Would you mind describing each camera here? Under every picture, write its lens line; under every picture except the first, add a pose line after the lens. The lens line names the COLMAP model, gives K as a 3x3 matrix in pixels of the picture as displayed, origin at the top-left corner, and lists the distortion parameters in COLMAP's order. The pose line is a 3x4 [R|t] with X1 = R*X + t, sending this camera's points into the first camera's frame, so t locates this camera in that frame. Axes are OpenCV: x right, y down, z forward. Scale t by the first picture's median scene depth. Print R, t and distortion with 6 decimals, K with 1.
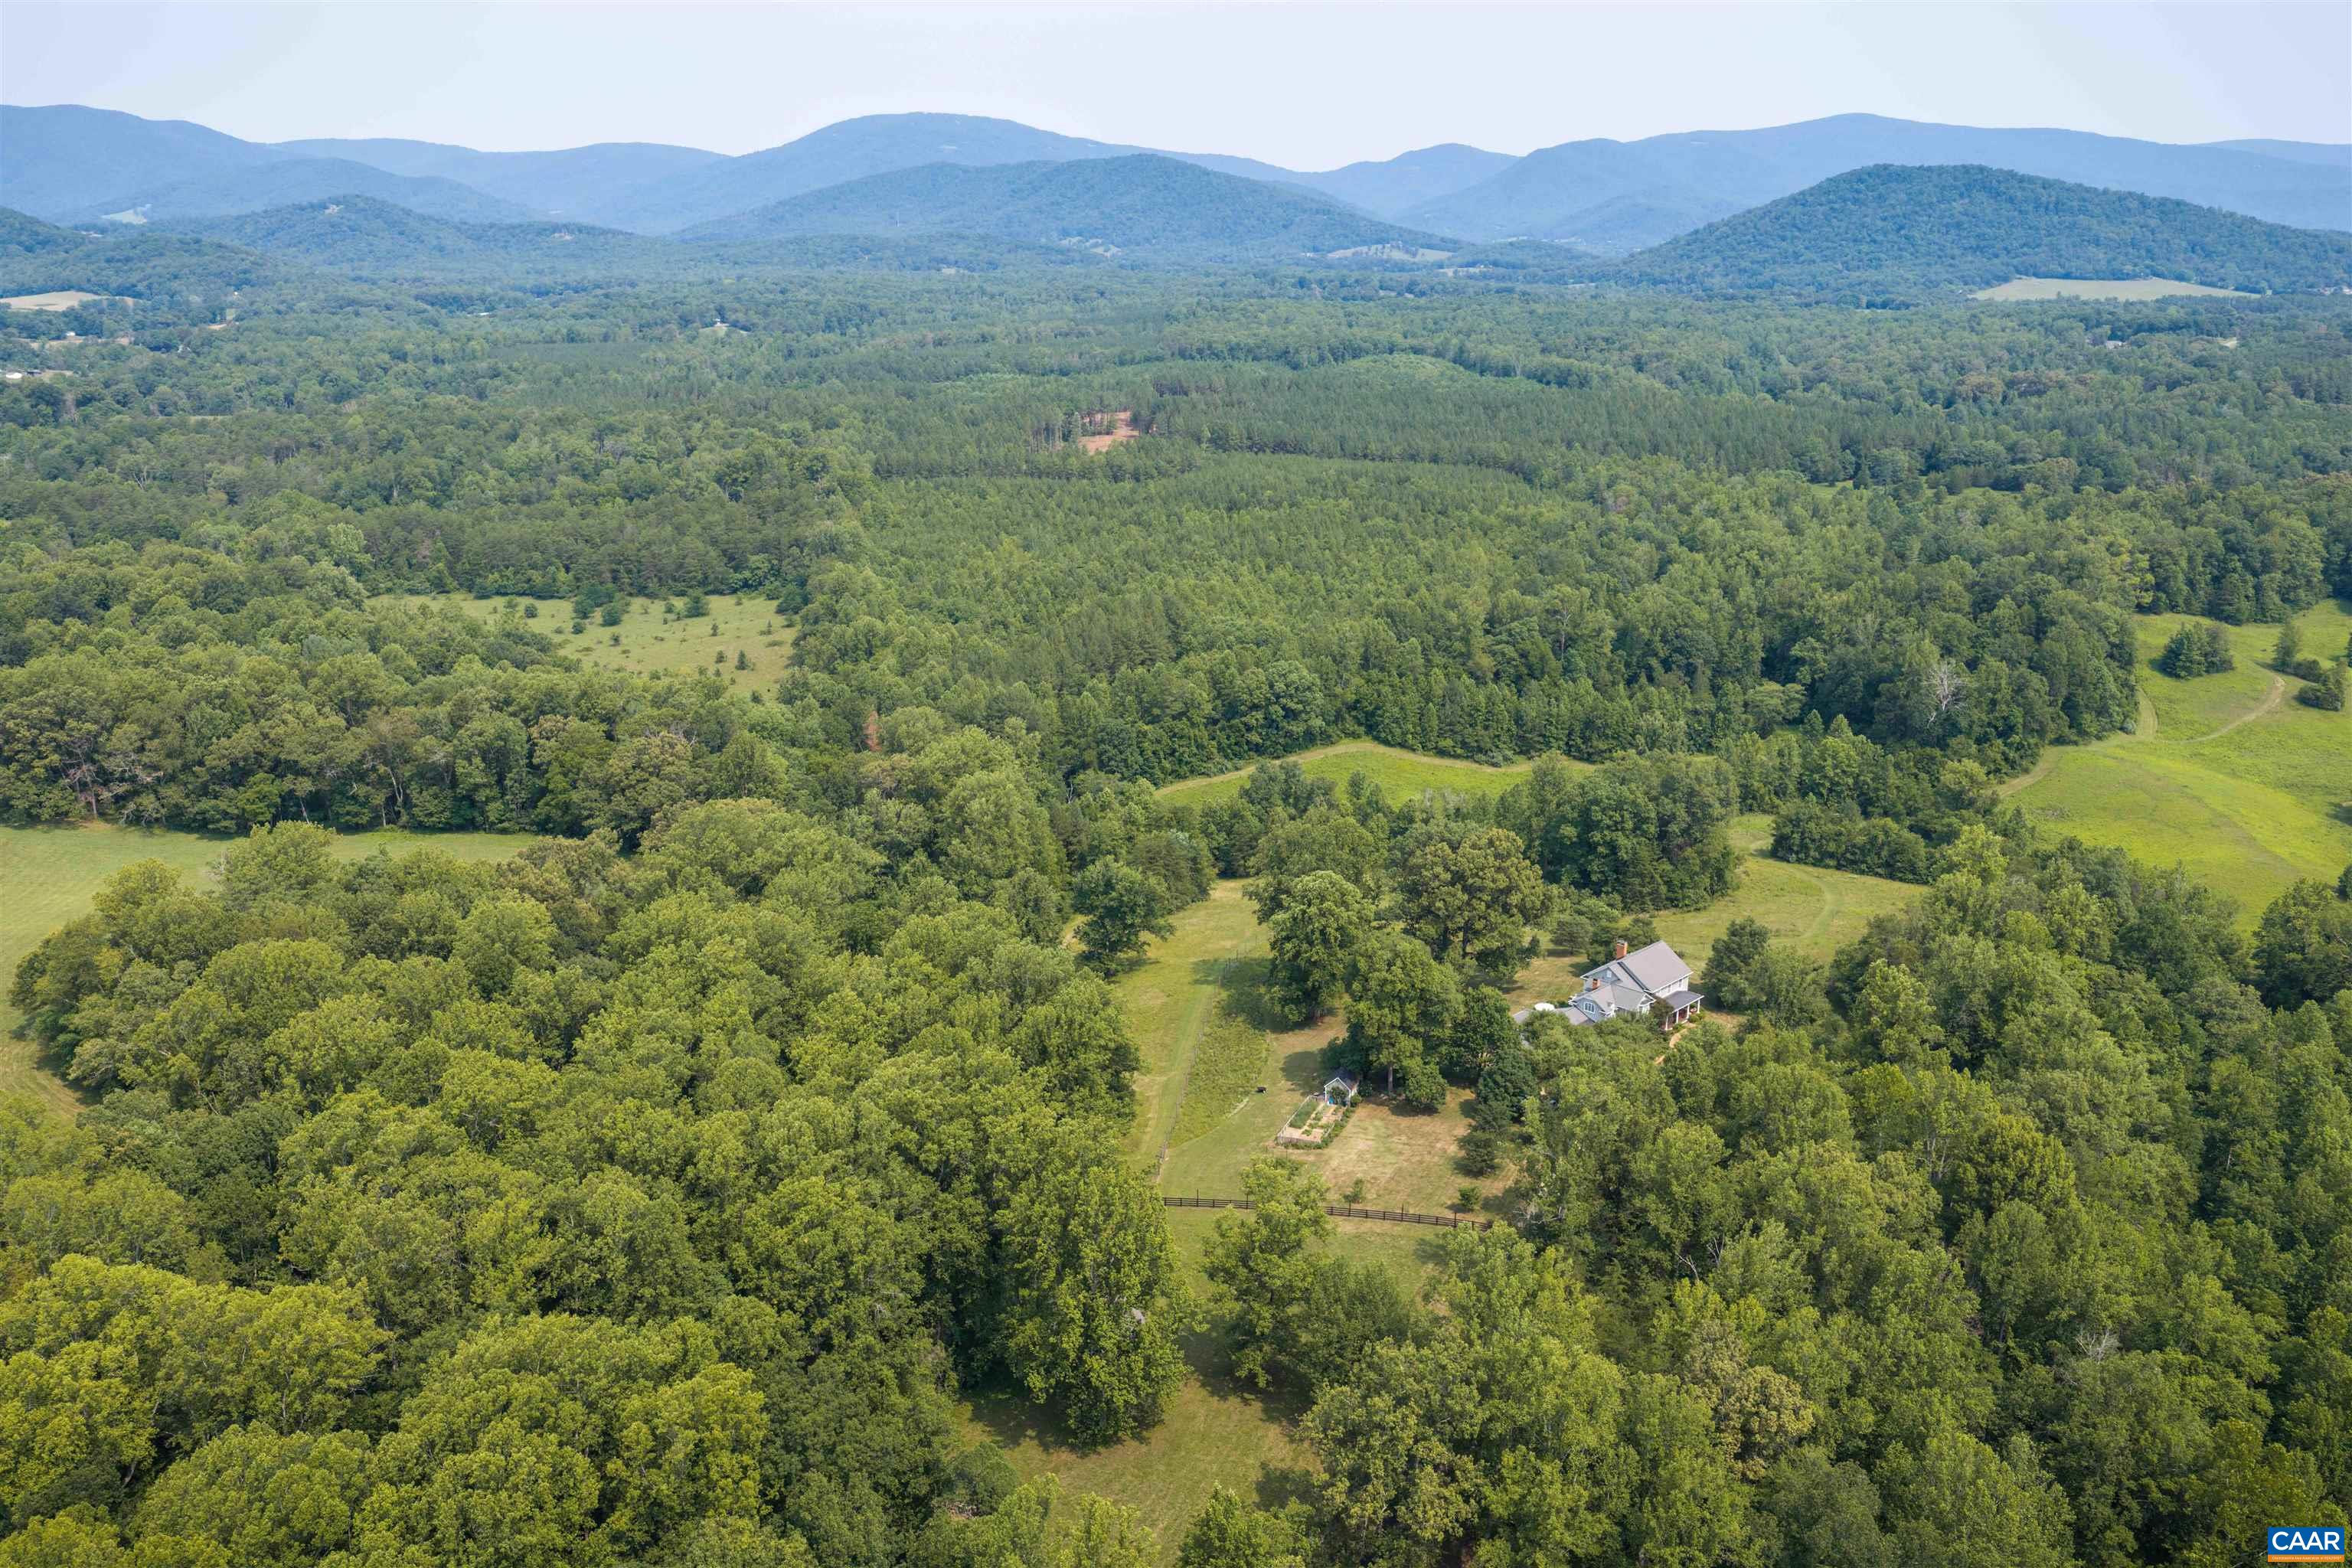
lens RADIAL K [[1949.7, 0, 1173.2], [0, 1949.7, 788.3], [0, 0, 1]] dist [0.017097, -0.019162]
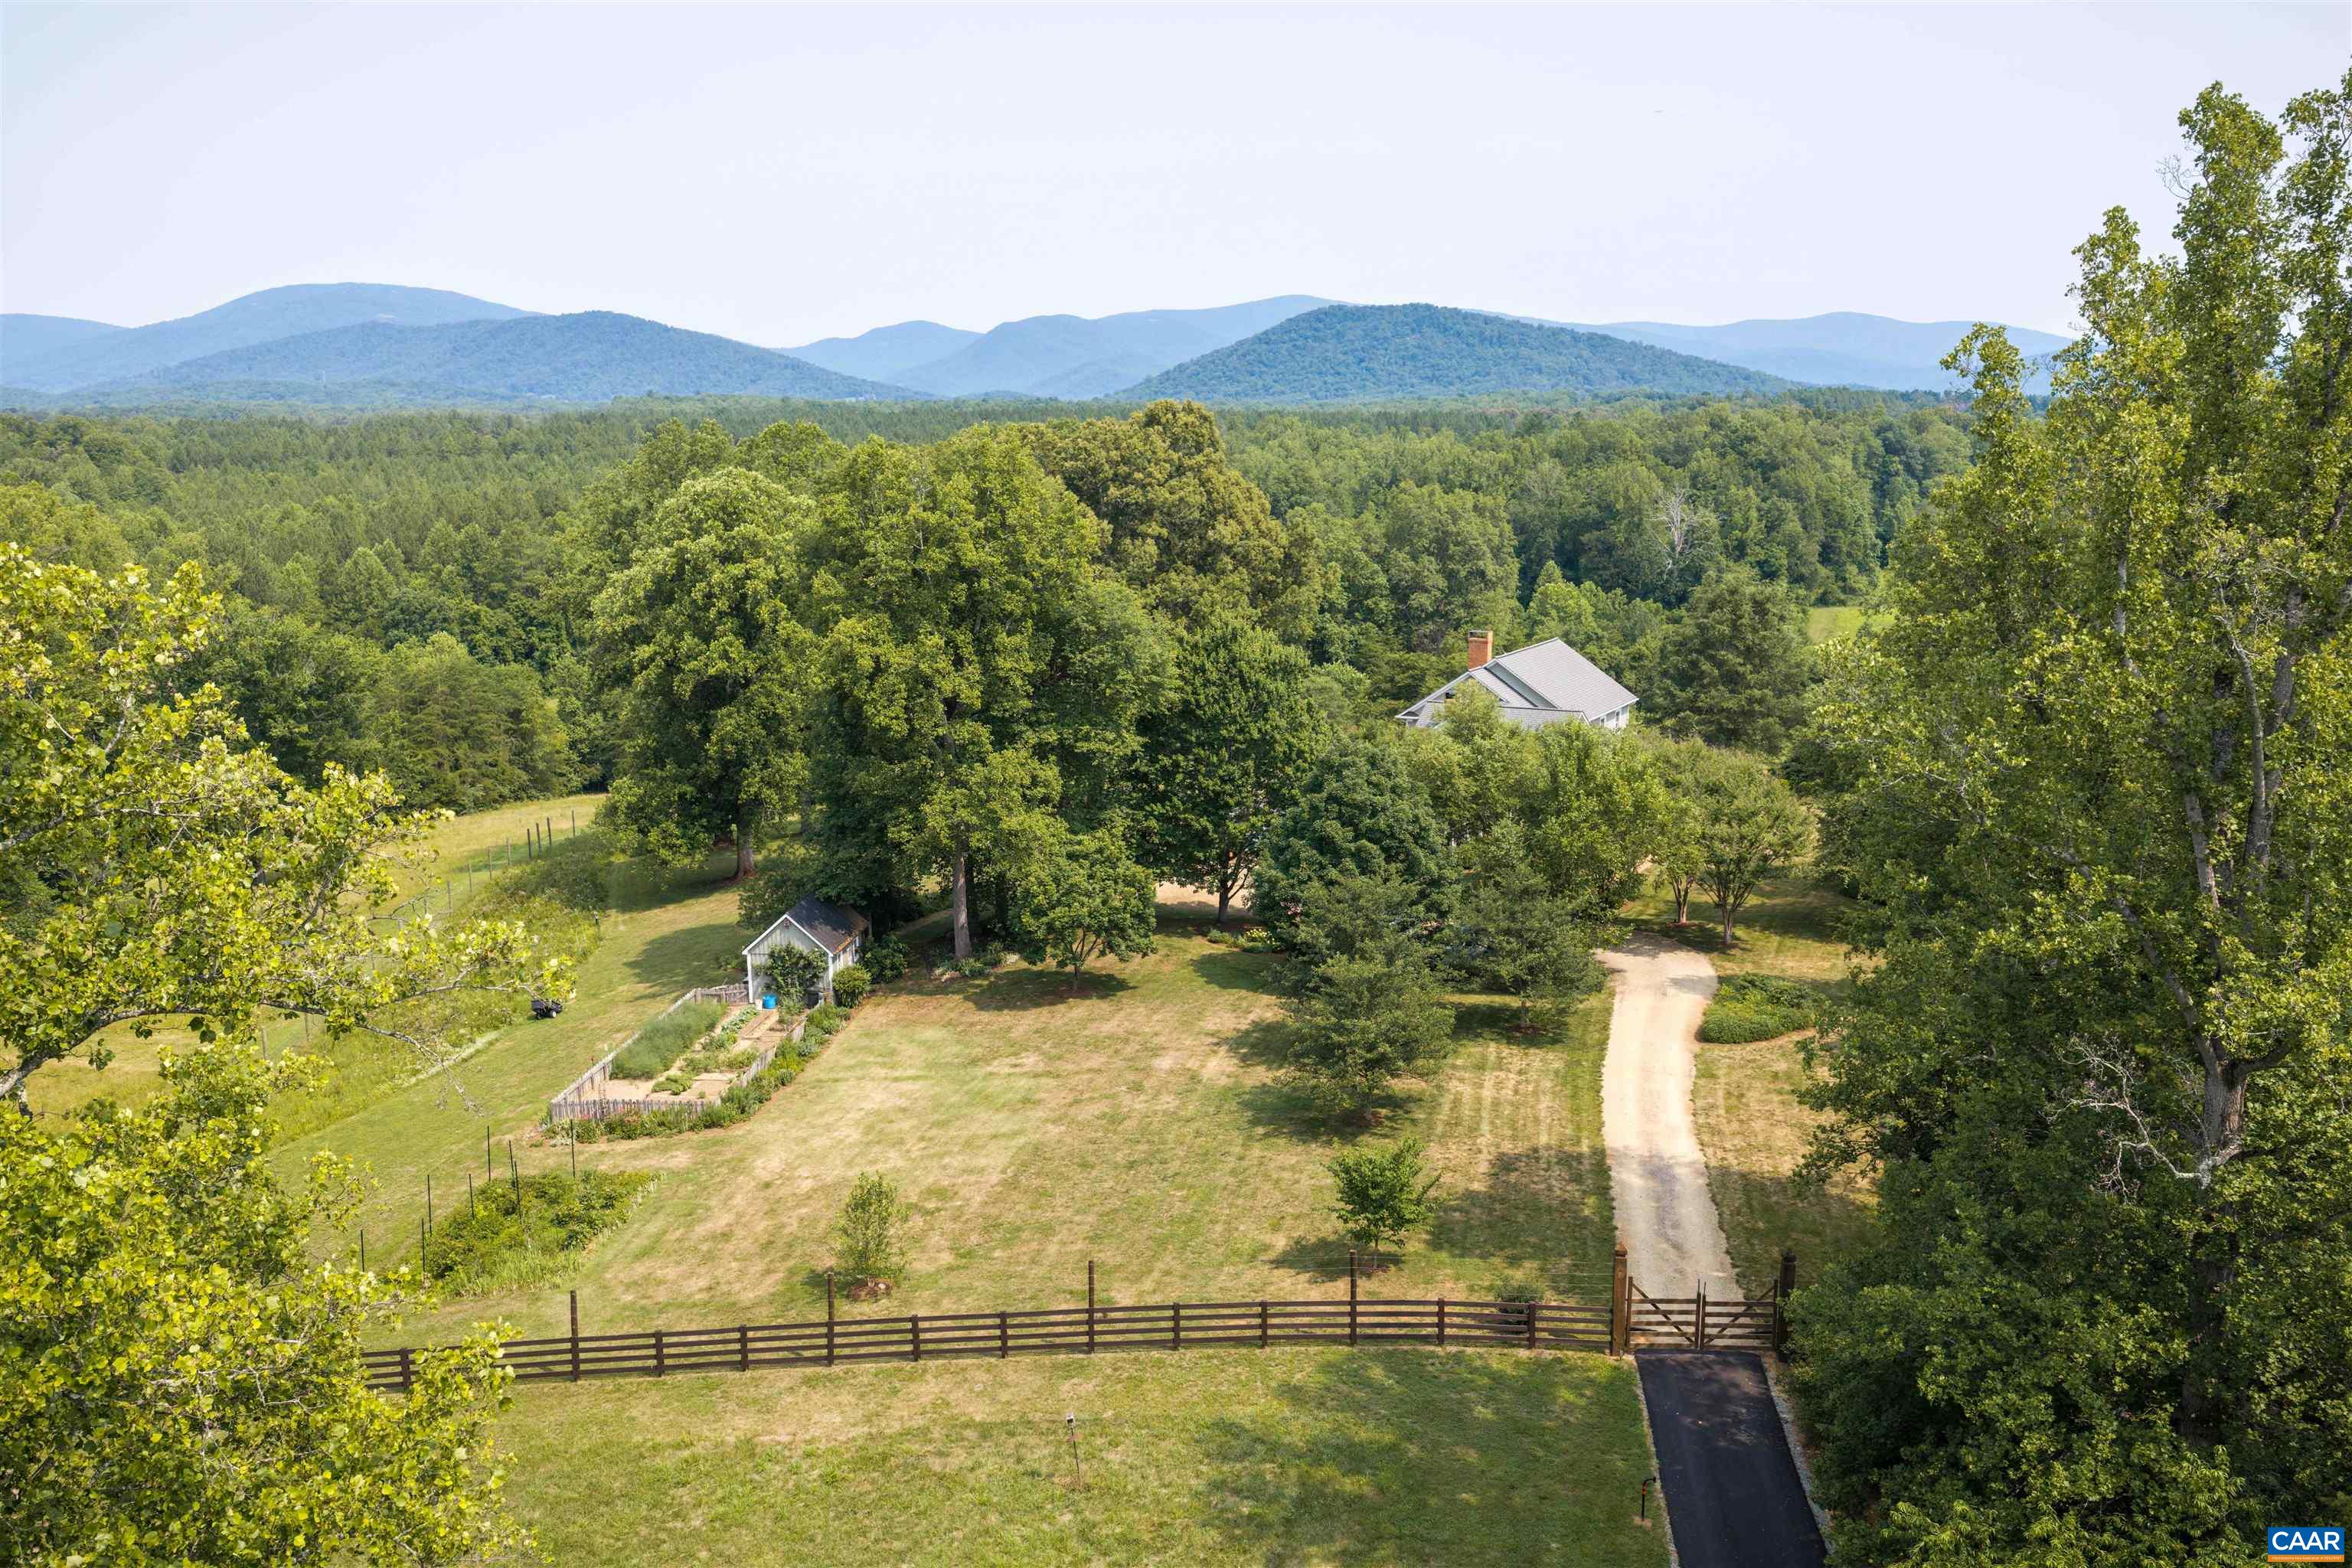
lens RADIAL K [[1949.7, 0, 1178.3], [0, 1949.7, 806.9], [0, 0, 1]] dist [0.017097, -0.019162]
pose [[0.965599, -0.057552, 0.253585, 0.031136], [0.077827, 0.994460, -0.070652, 0.072576], [-0.248114, 0.087957, 0.964729, 0.320061]]
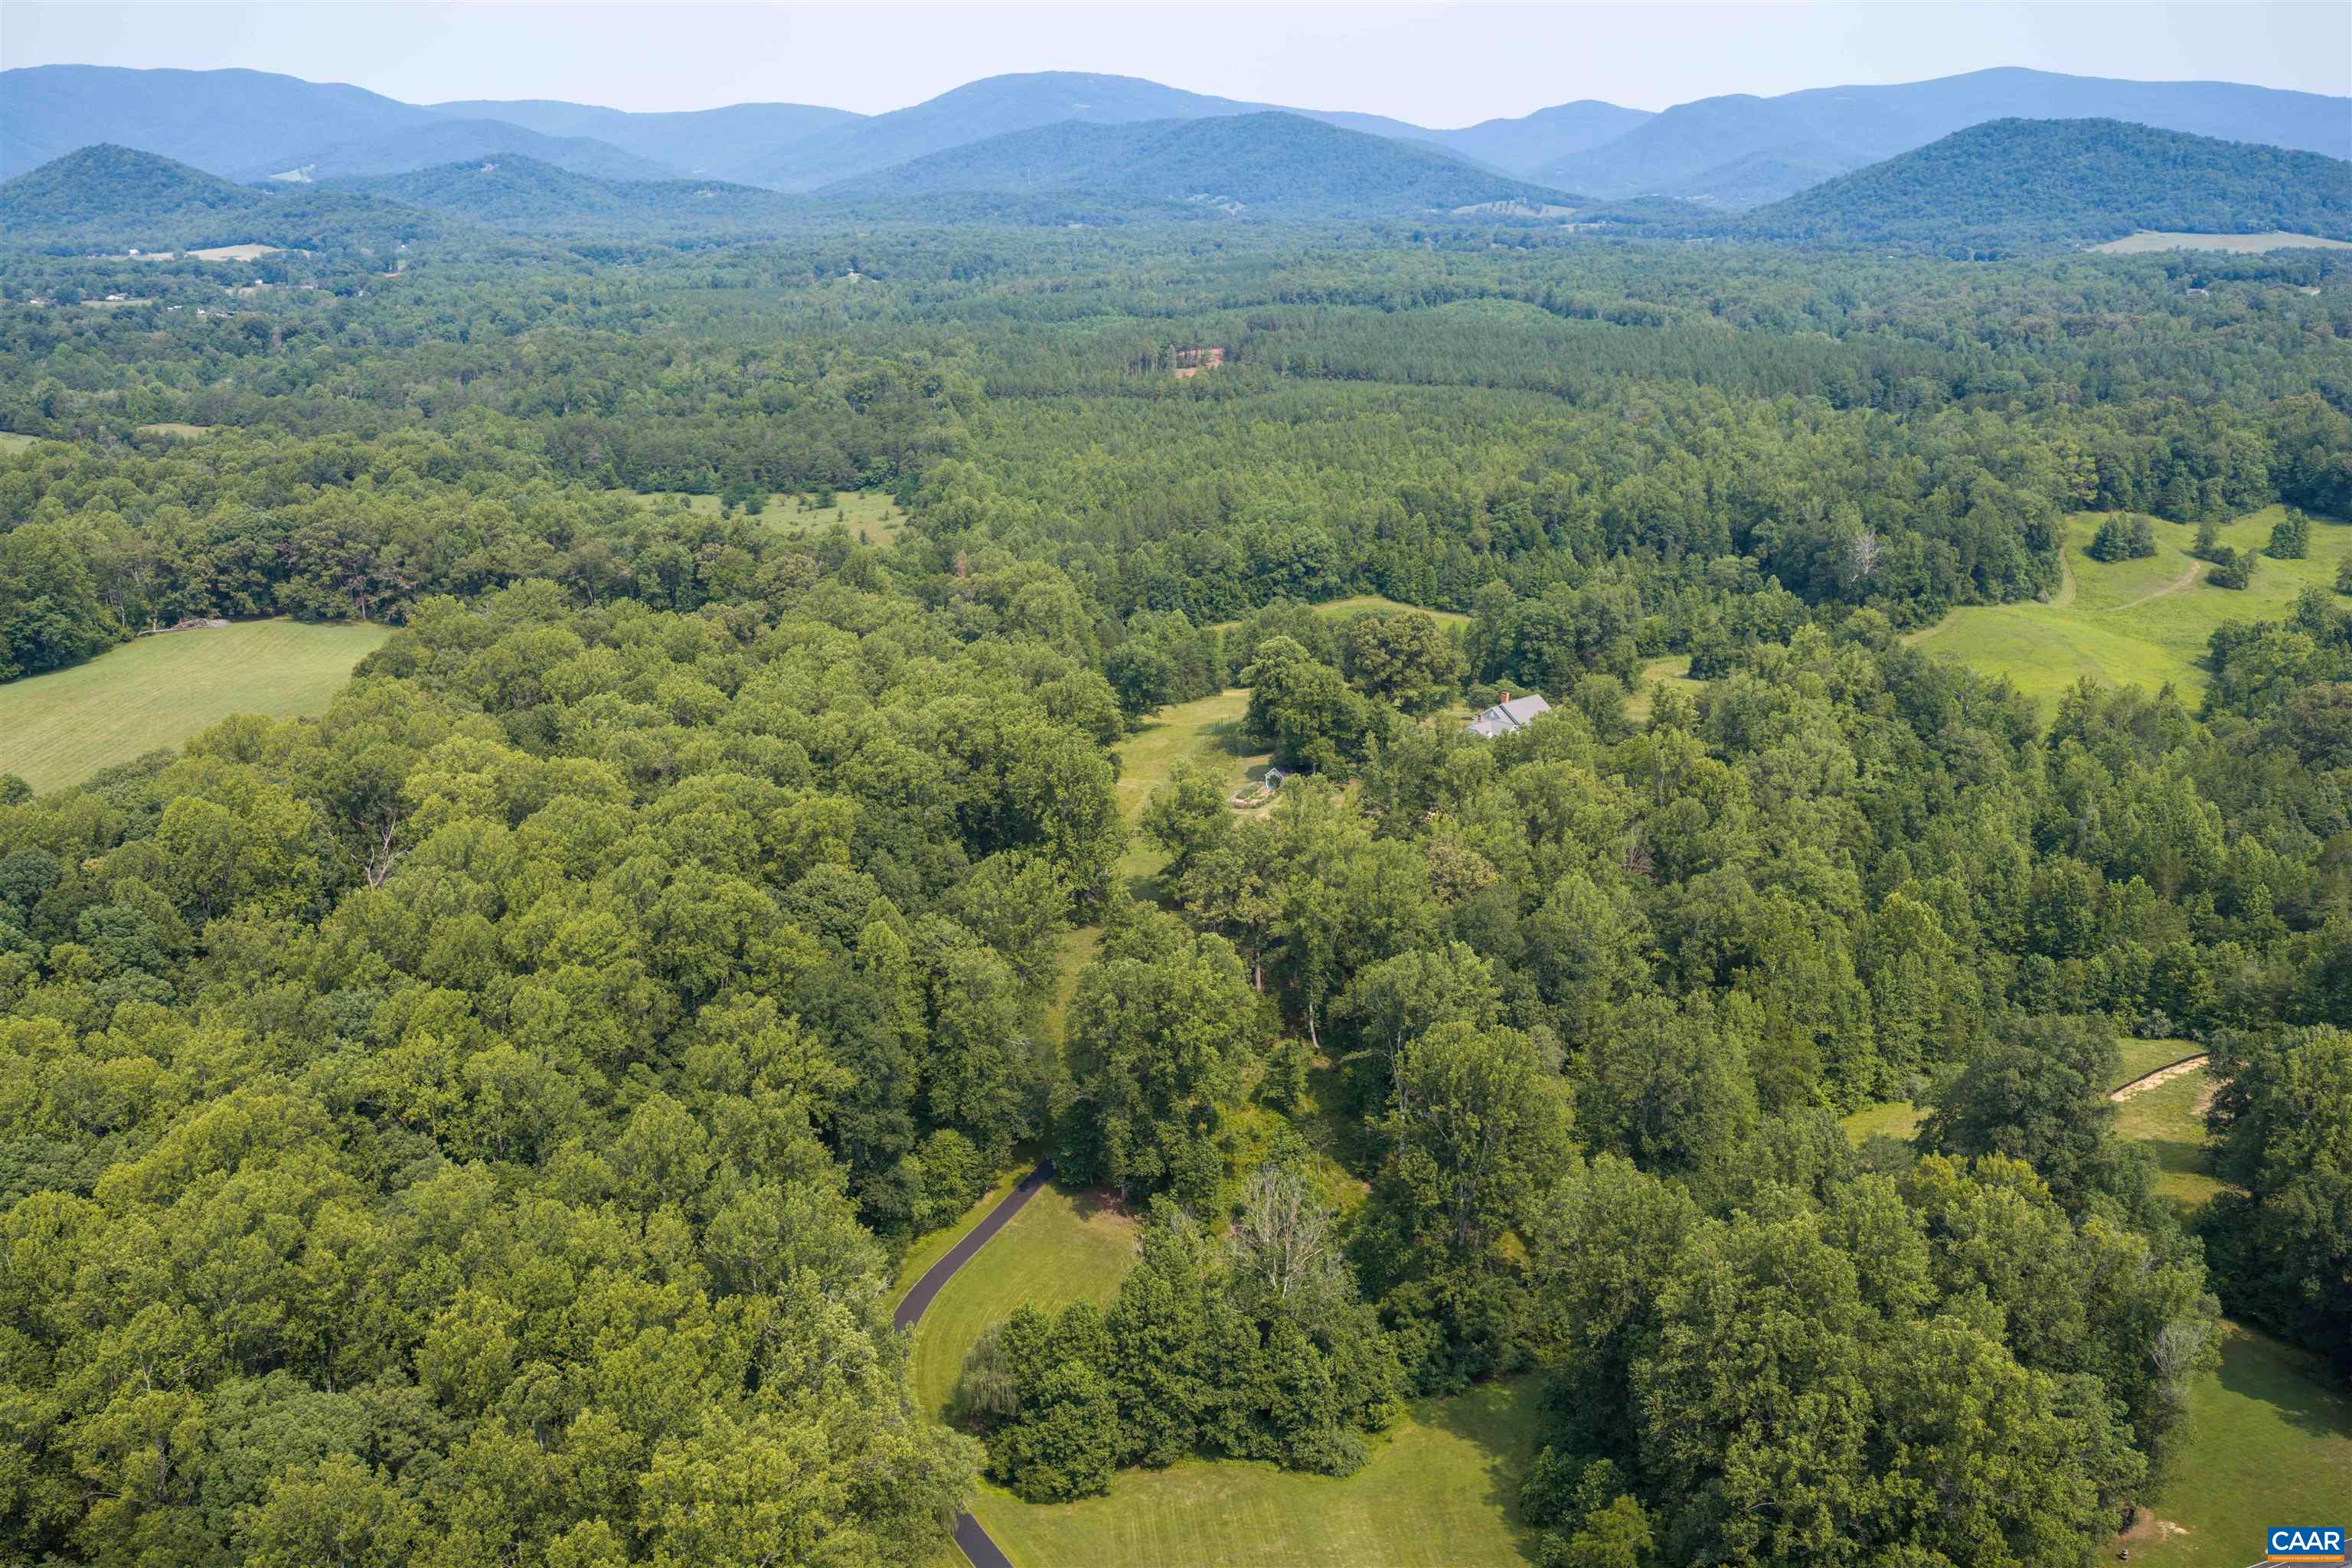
lens RADIAL K [[1949.7, 0, 1168.4], [0, 1949.7, 785.5], [0, 0, 1]] dist [0.017097, -0.019162]
pose [[0.997694, 0.018722, -0.065243, 0.045872], [-0.017553, 0.999676, 0.018438, 0.062937], [0.065567, -0.017250, 0.997699, -0.177490]]
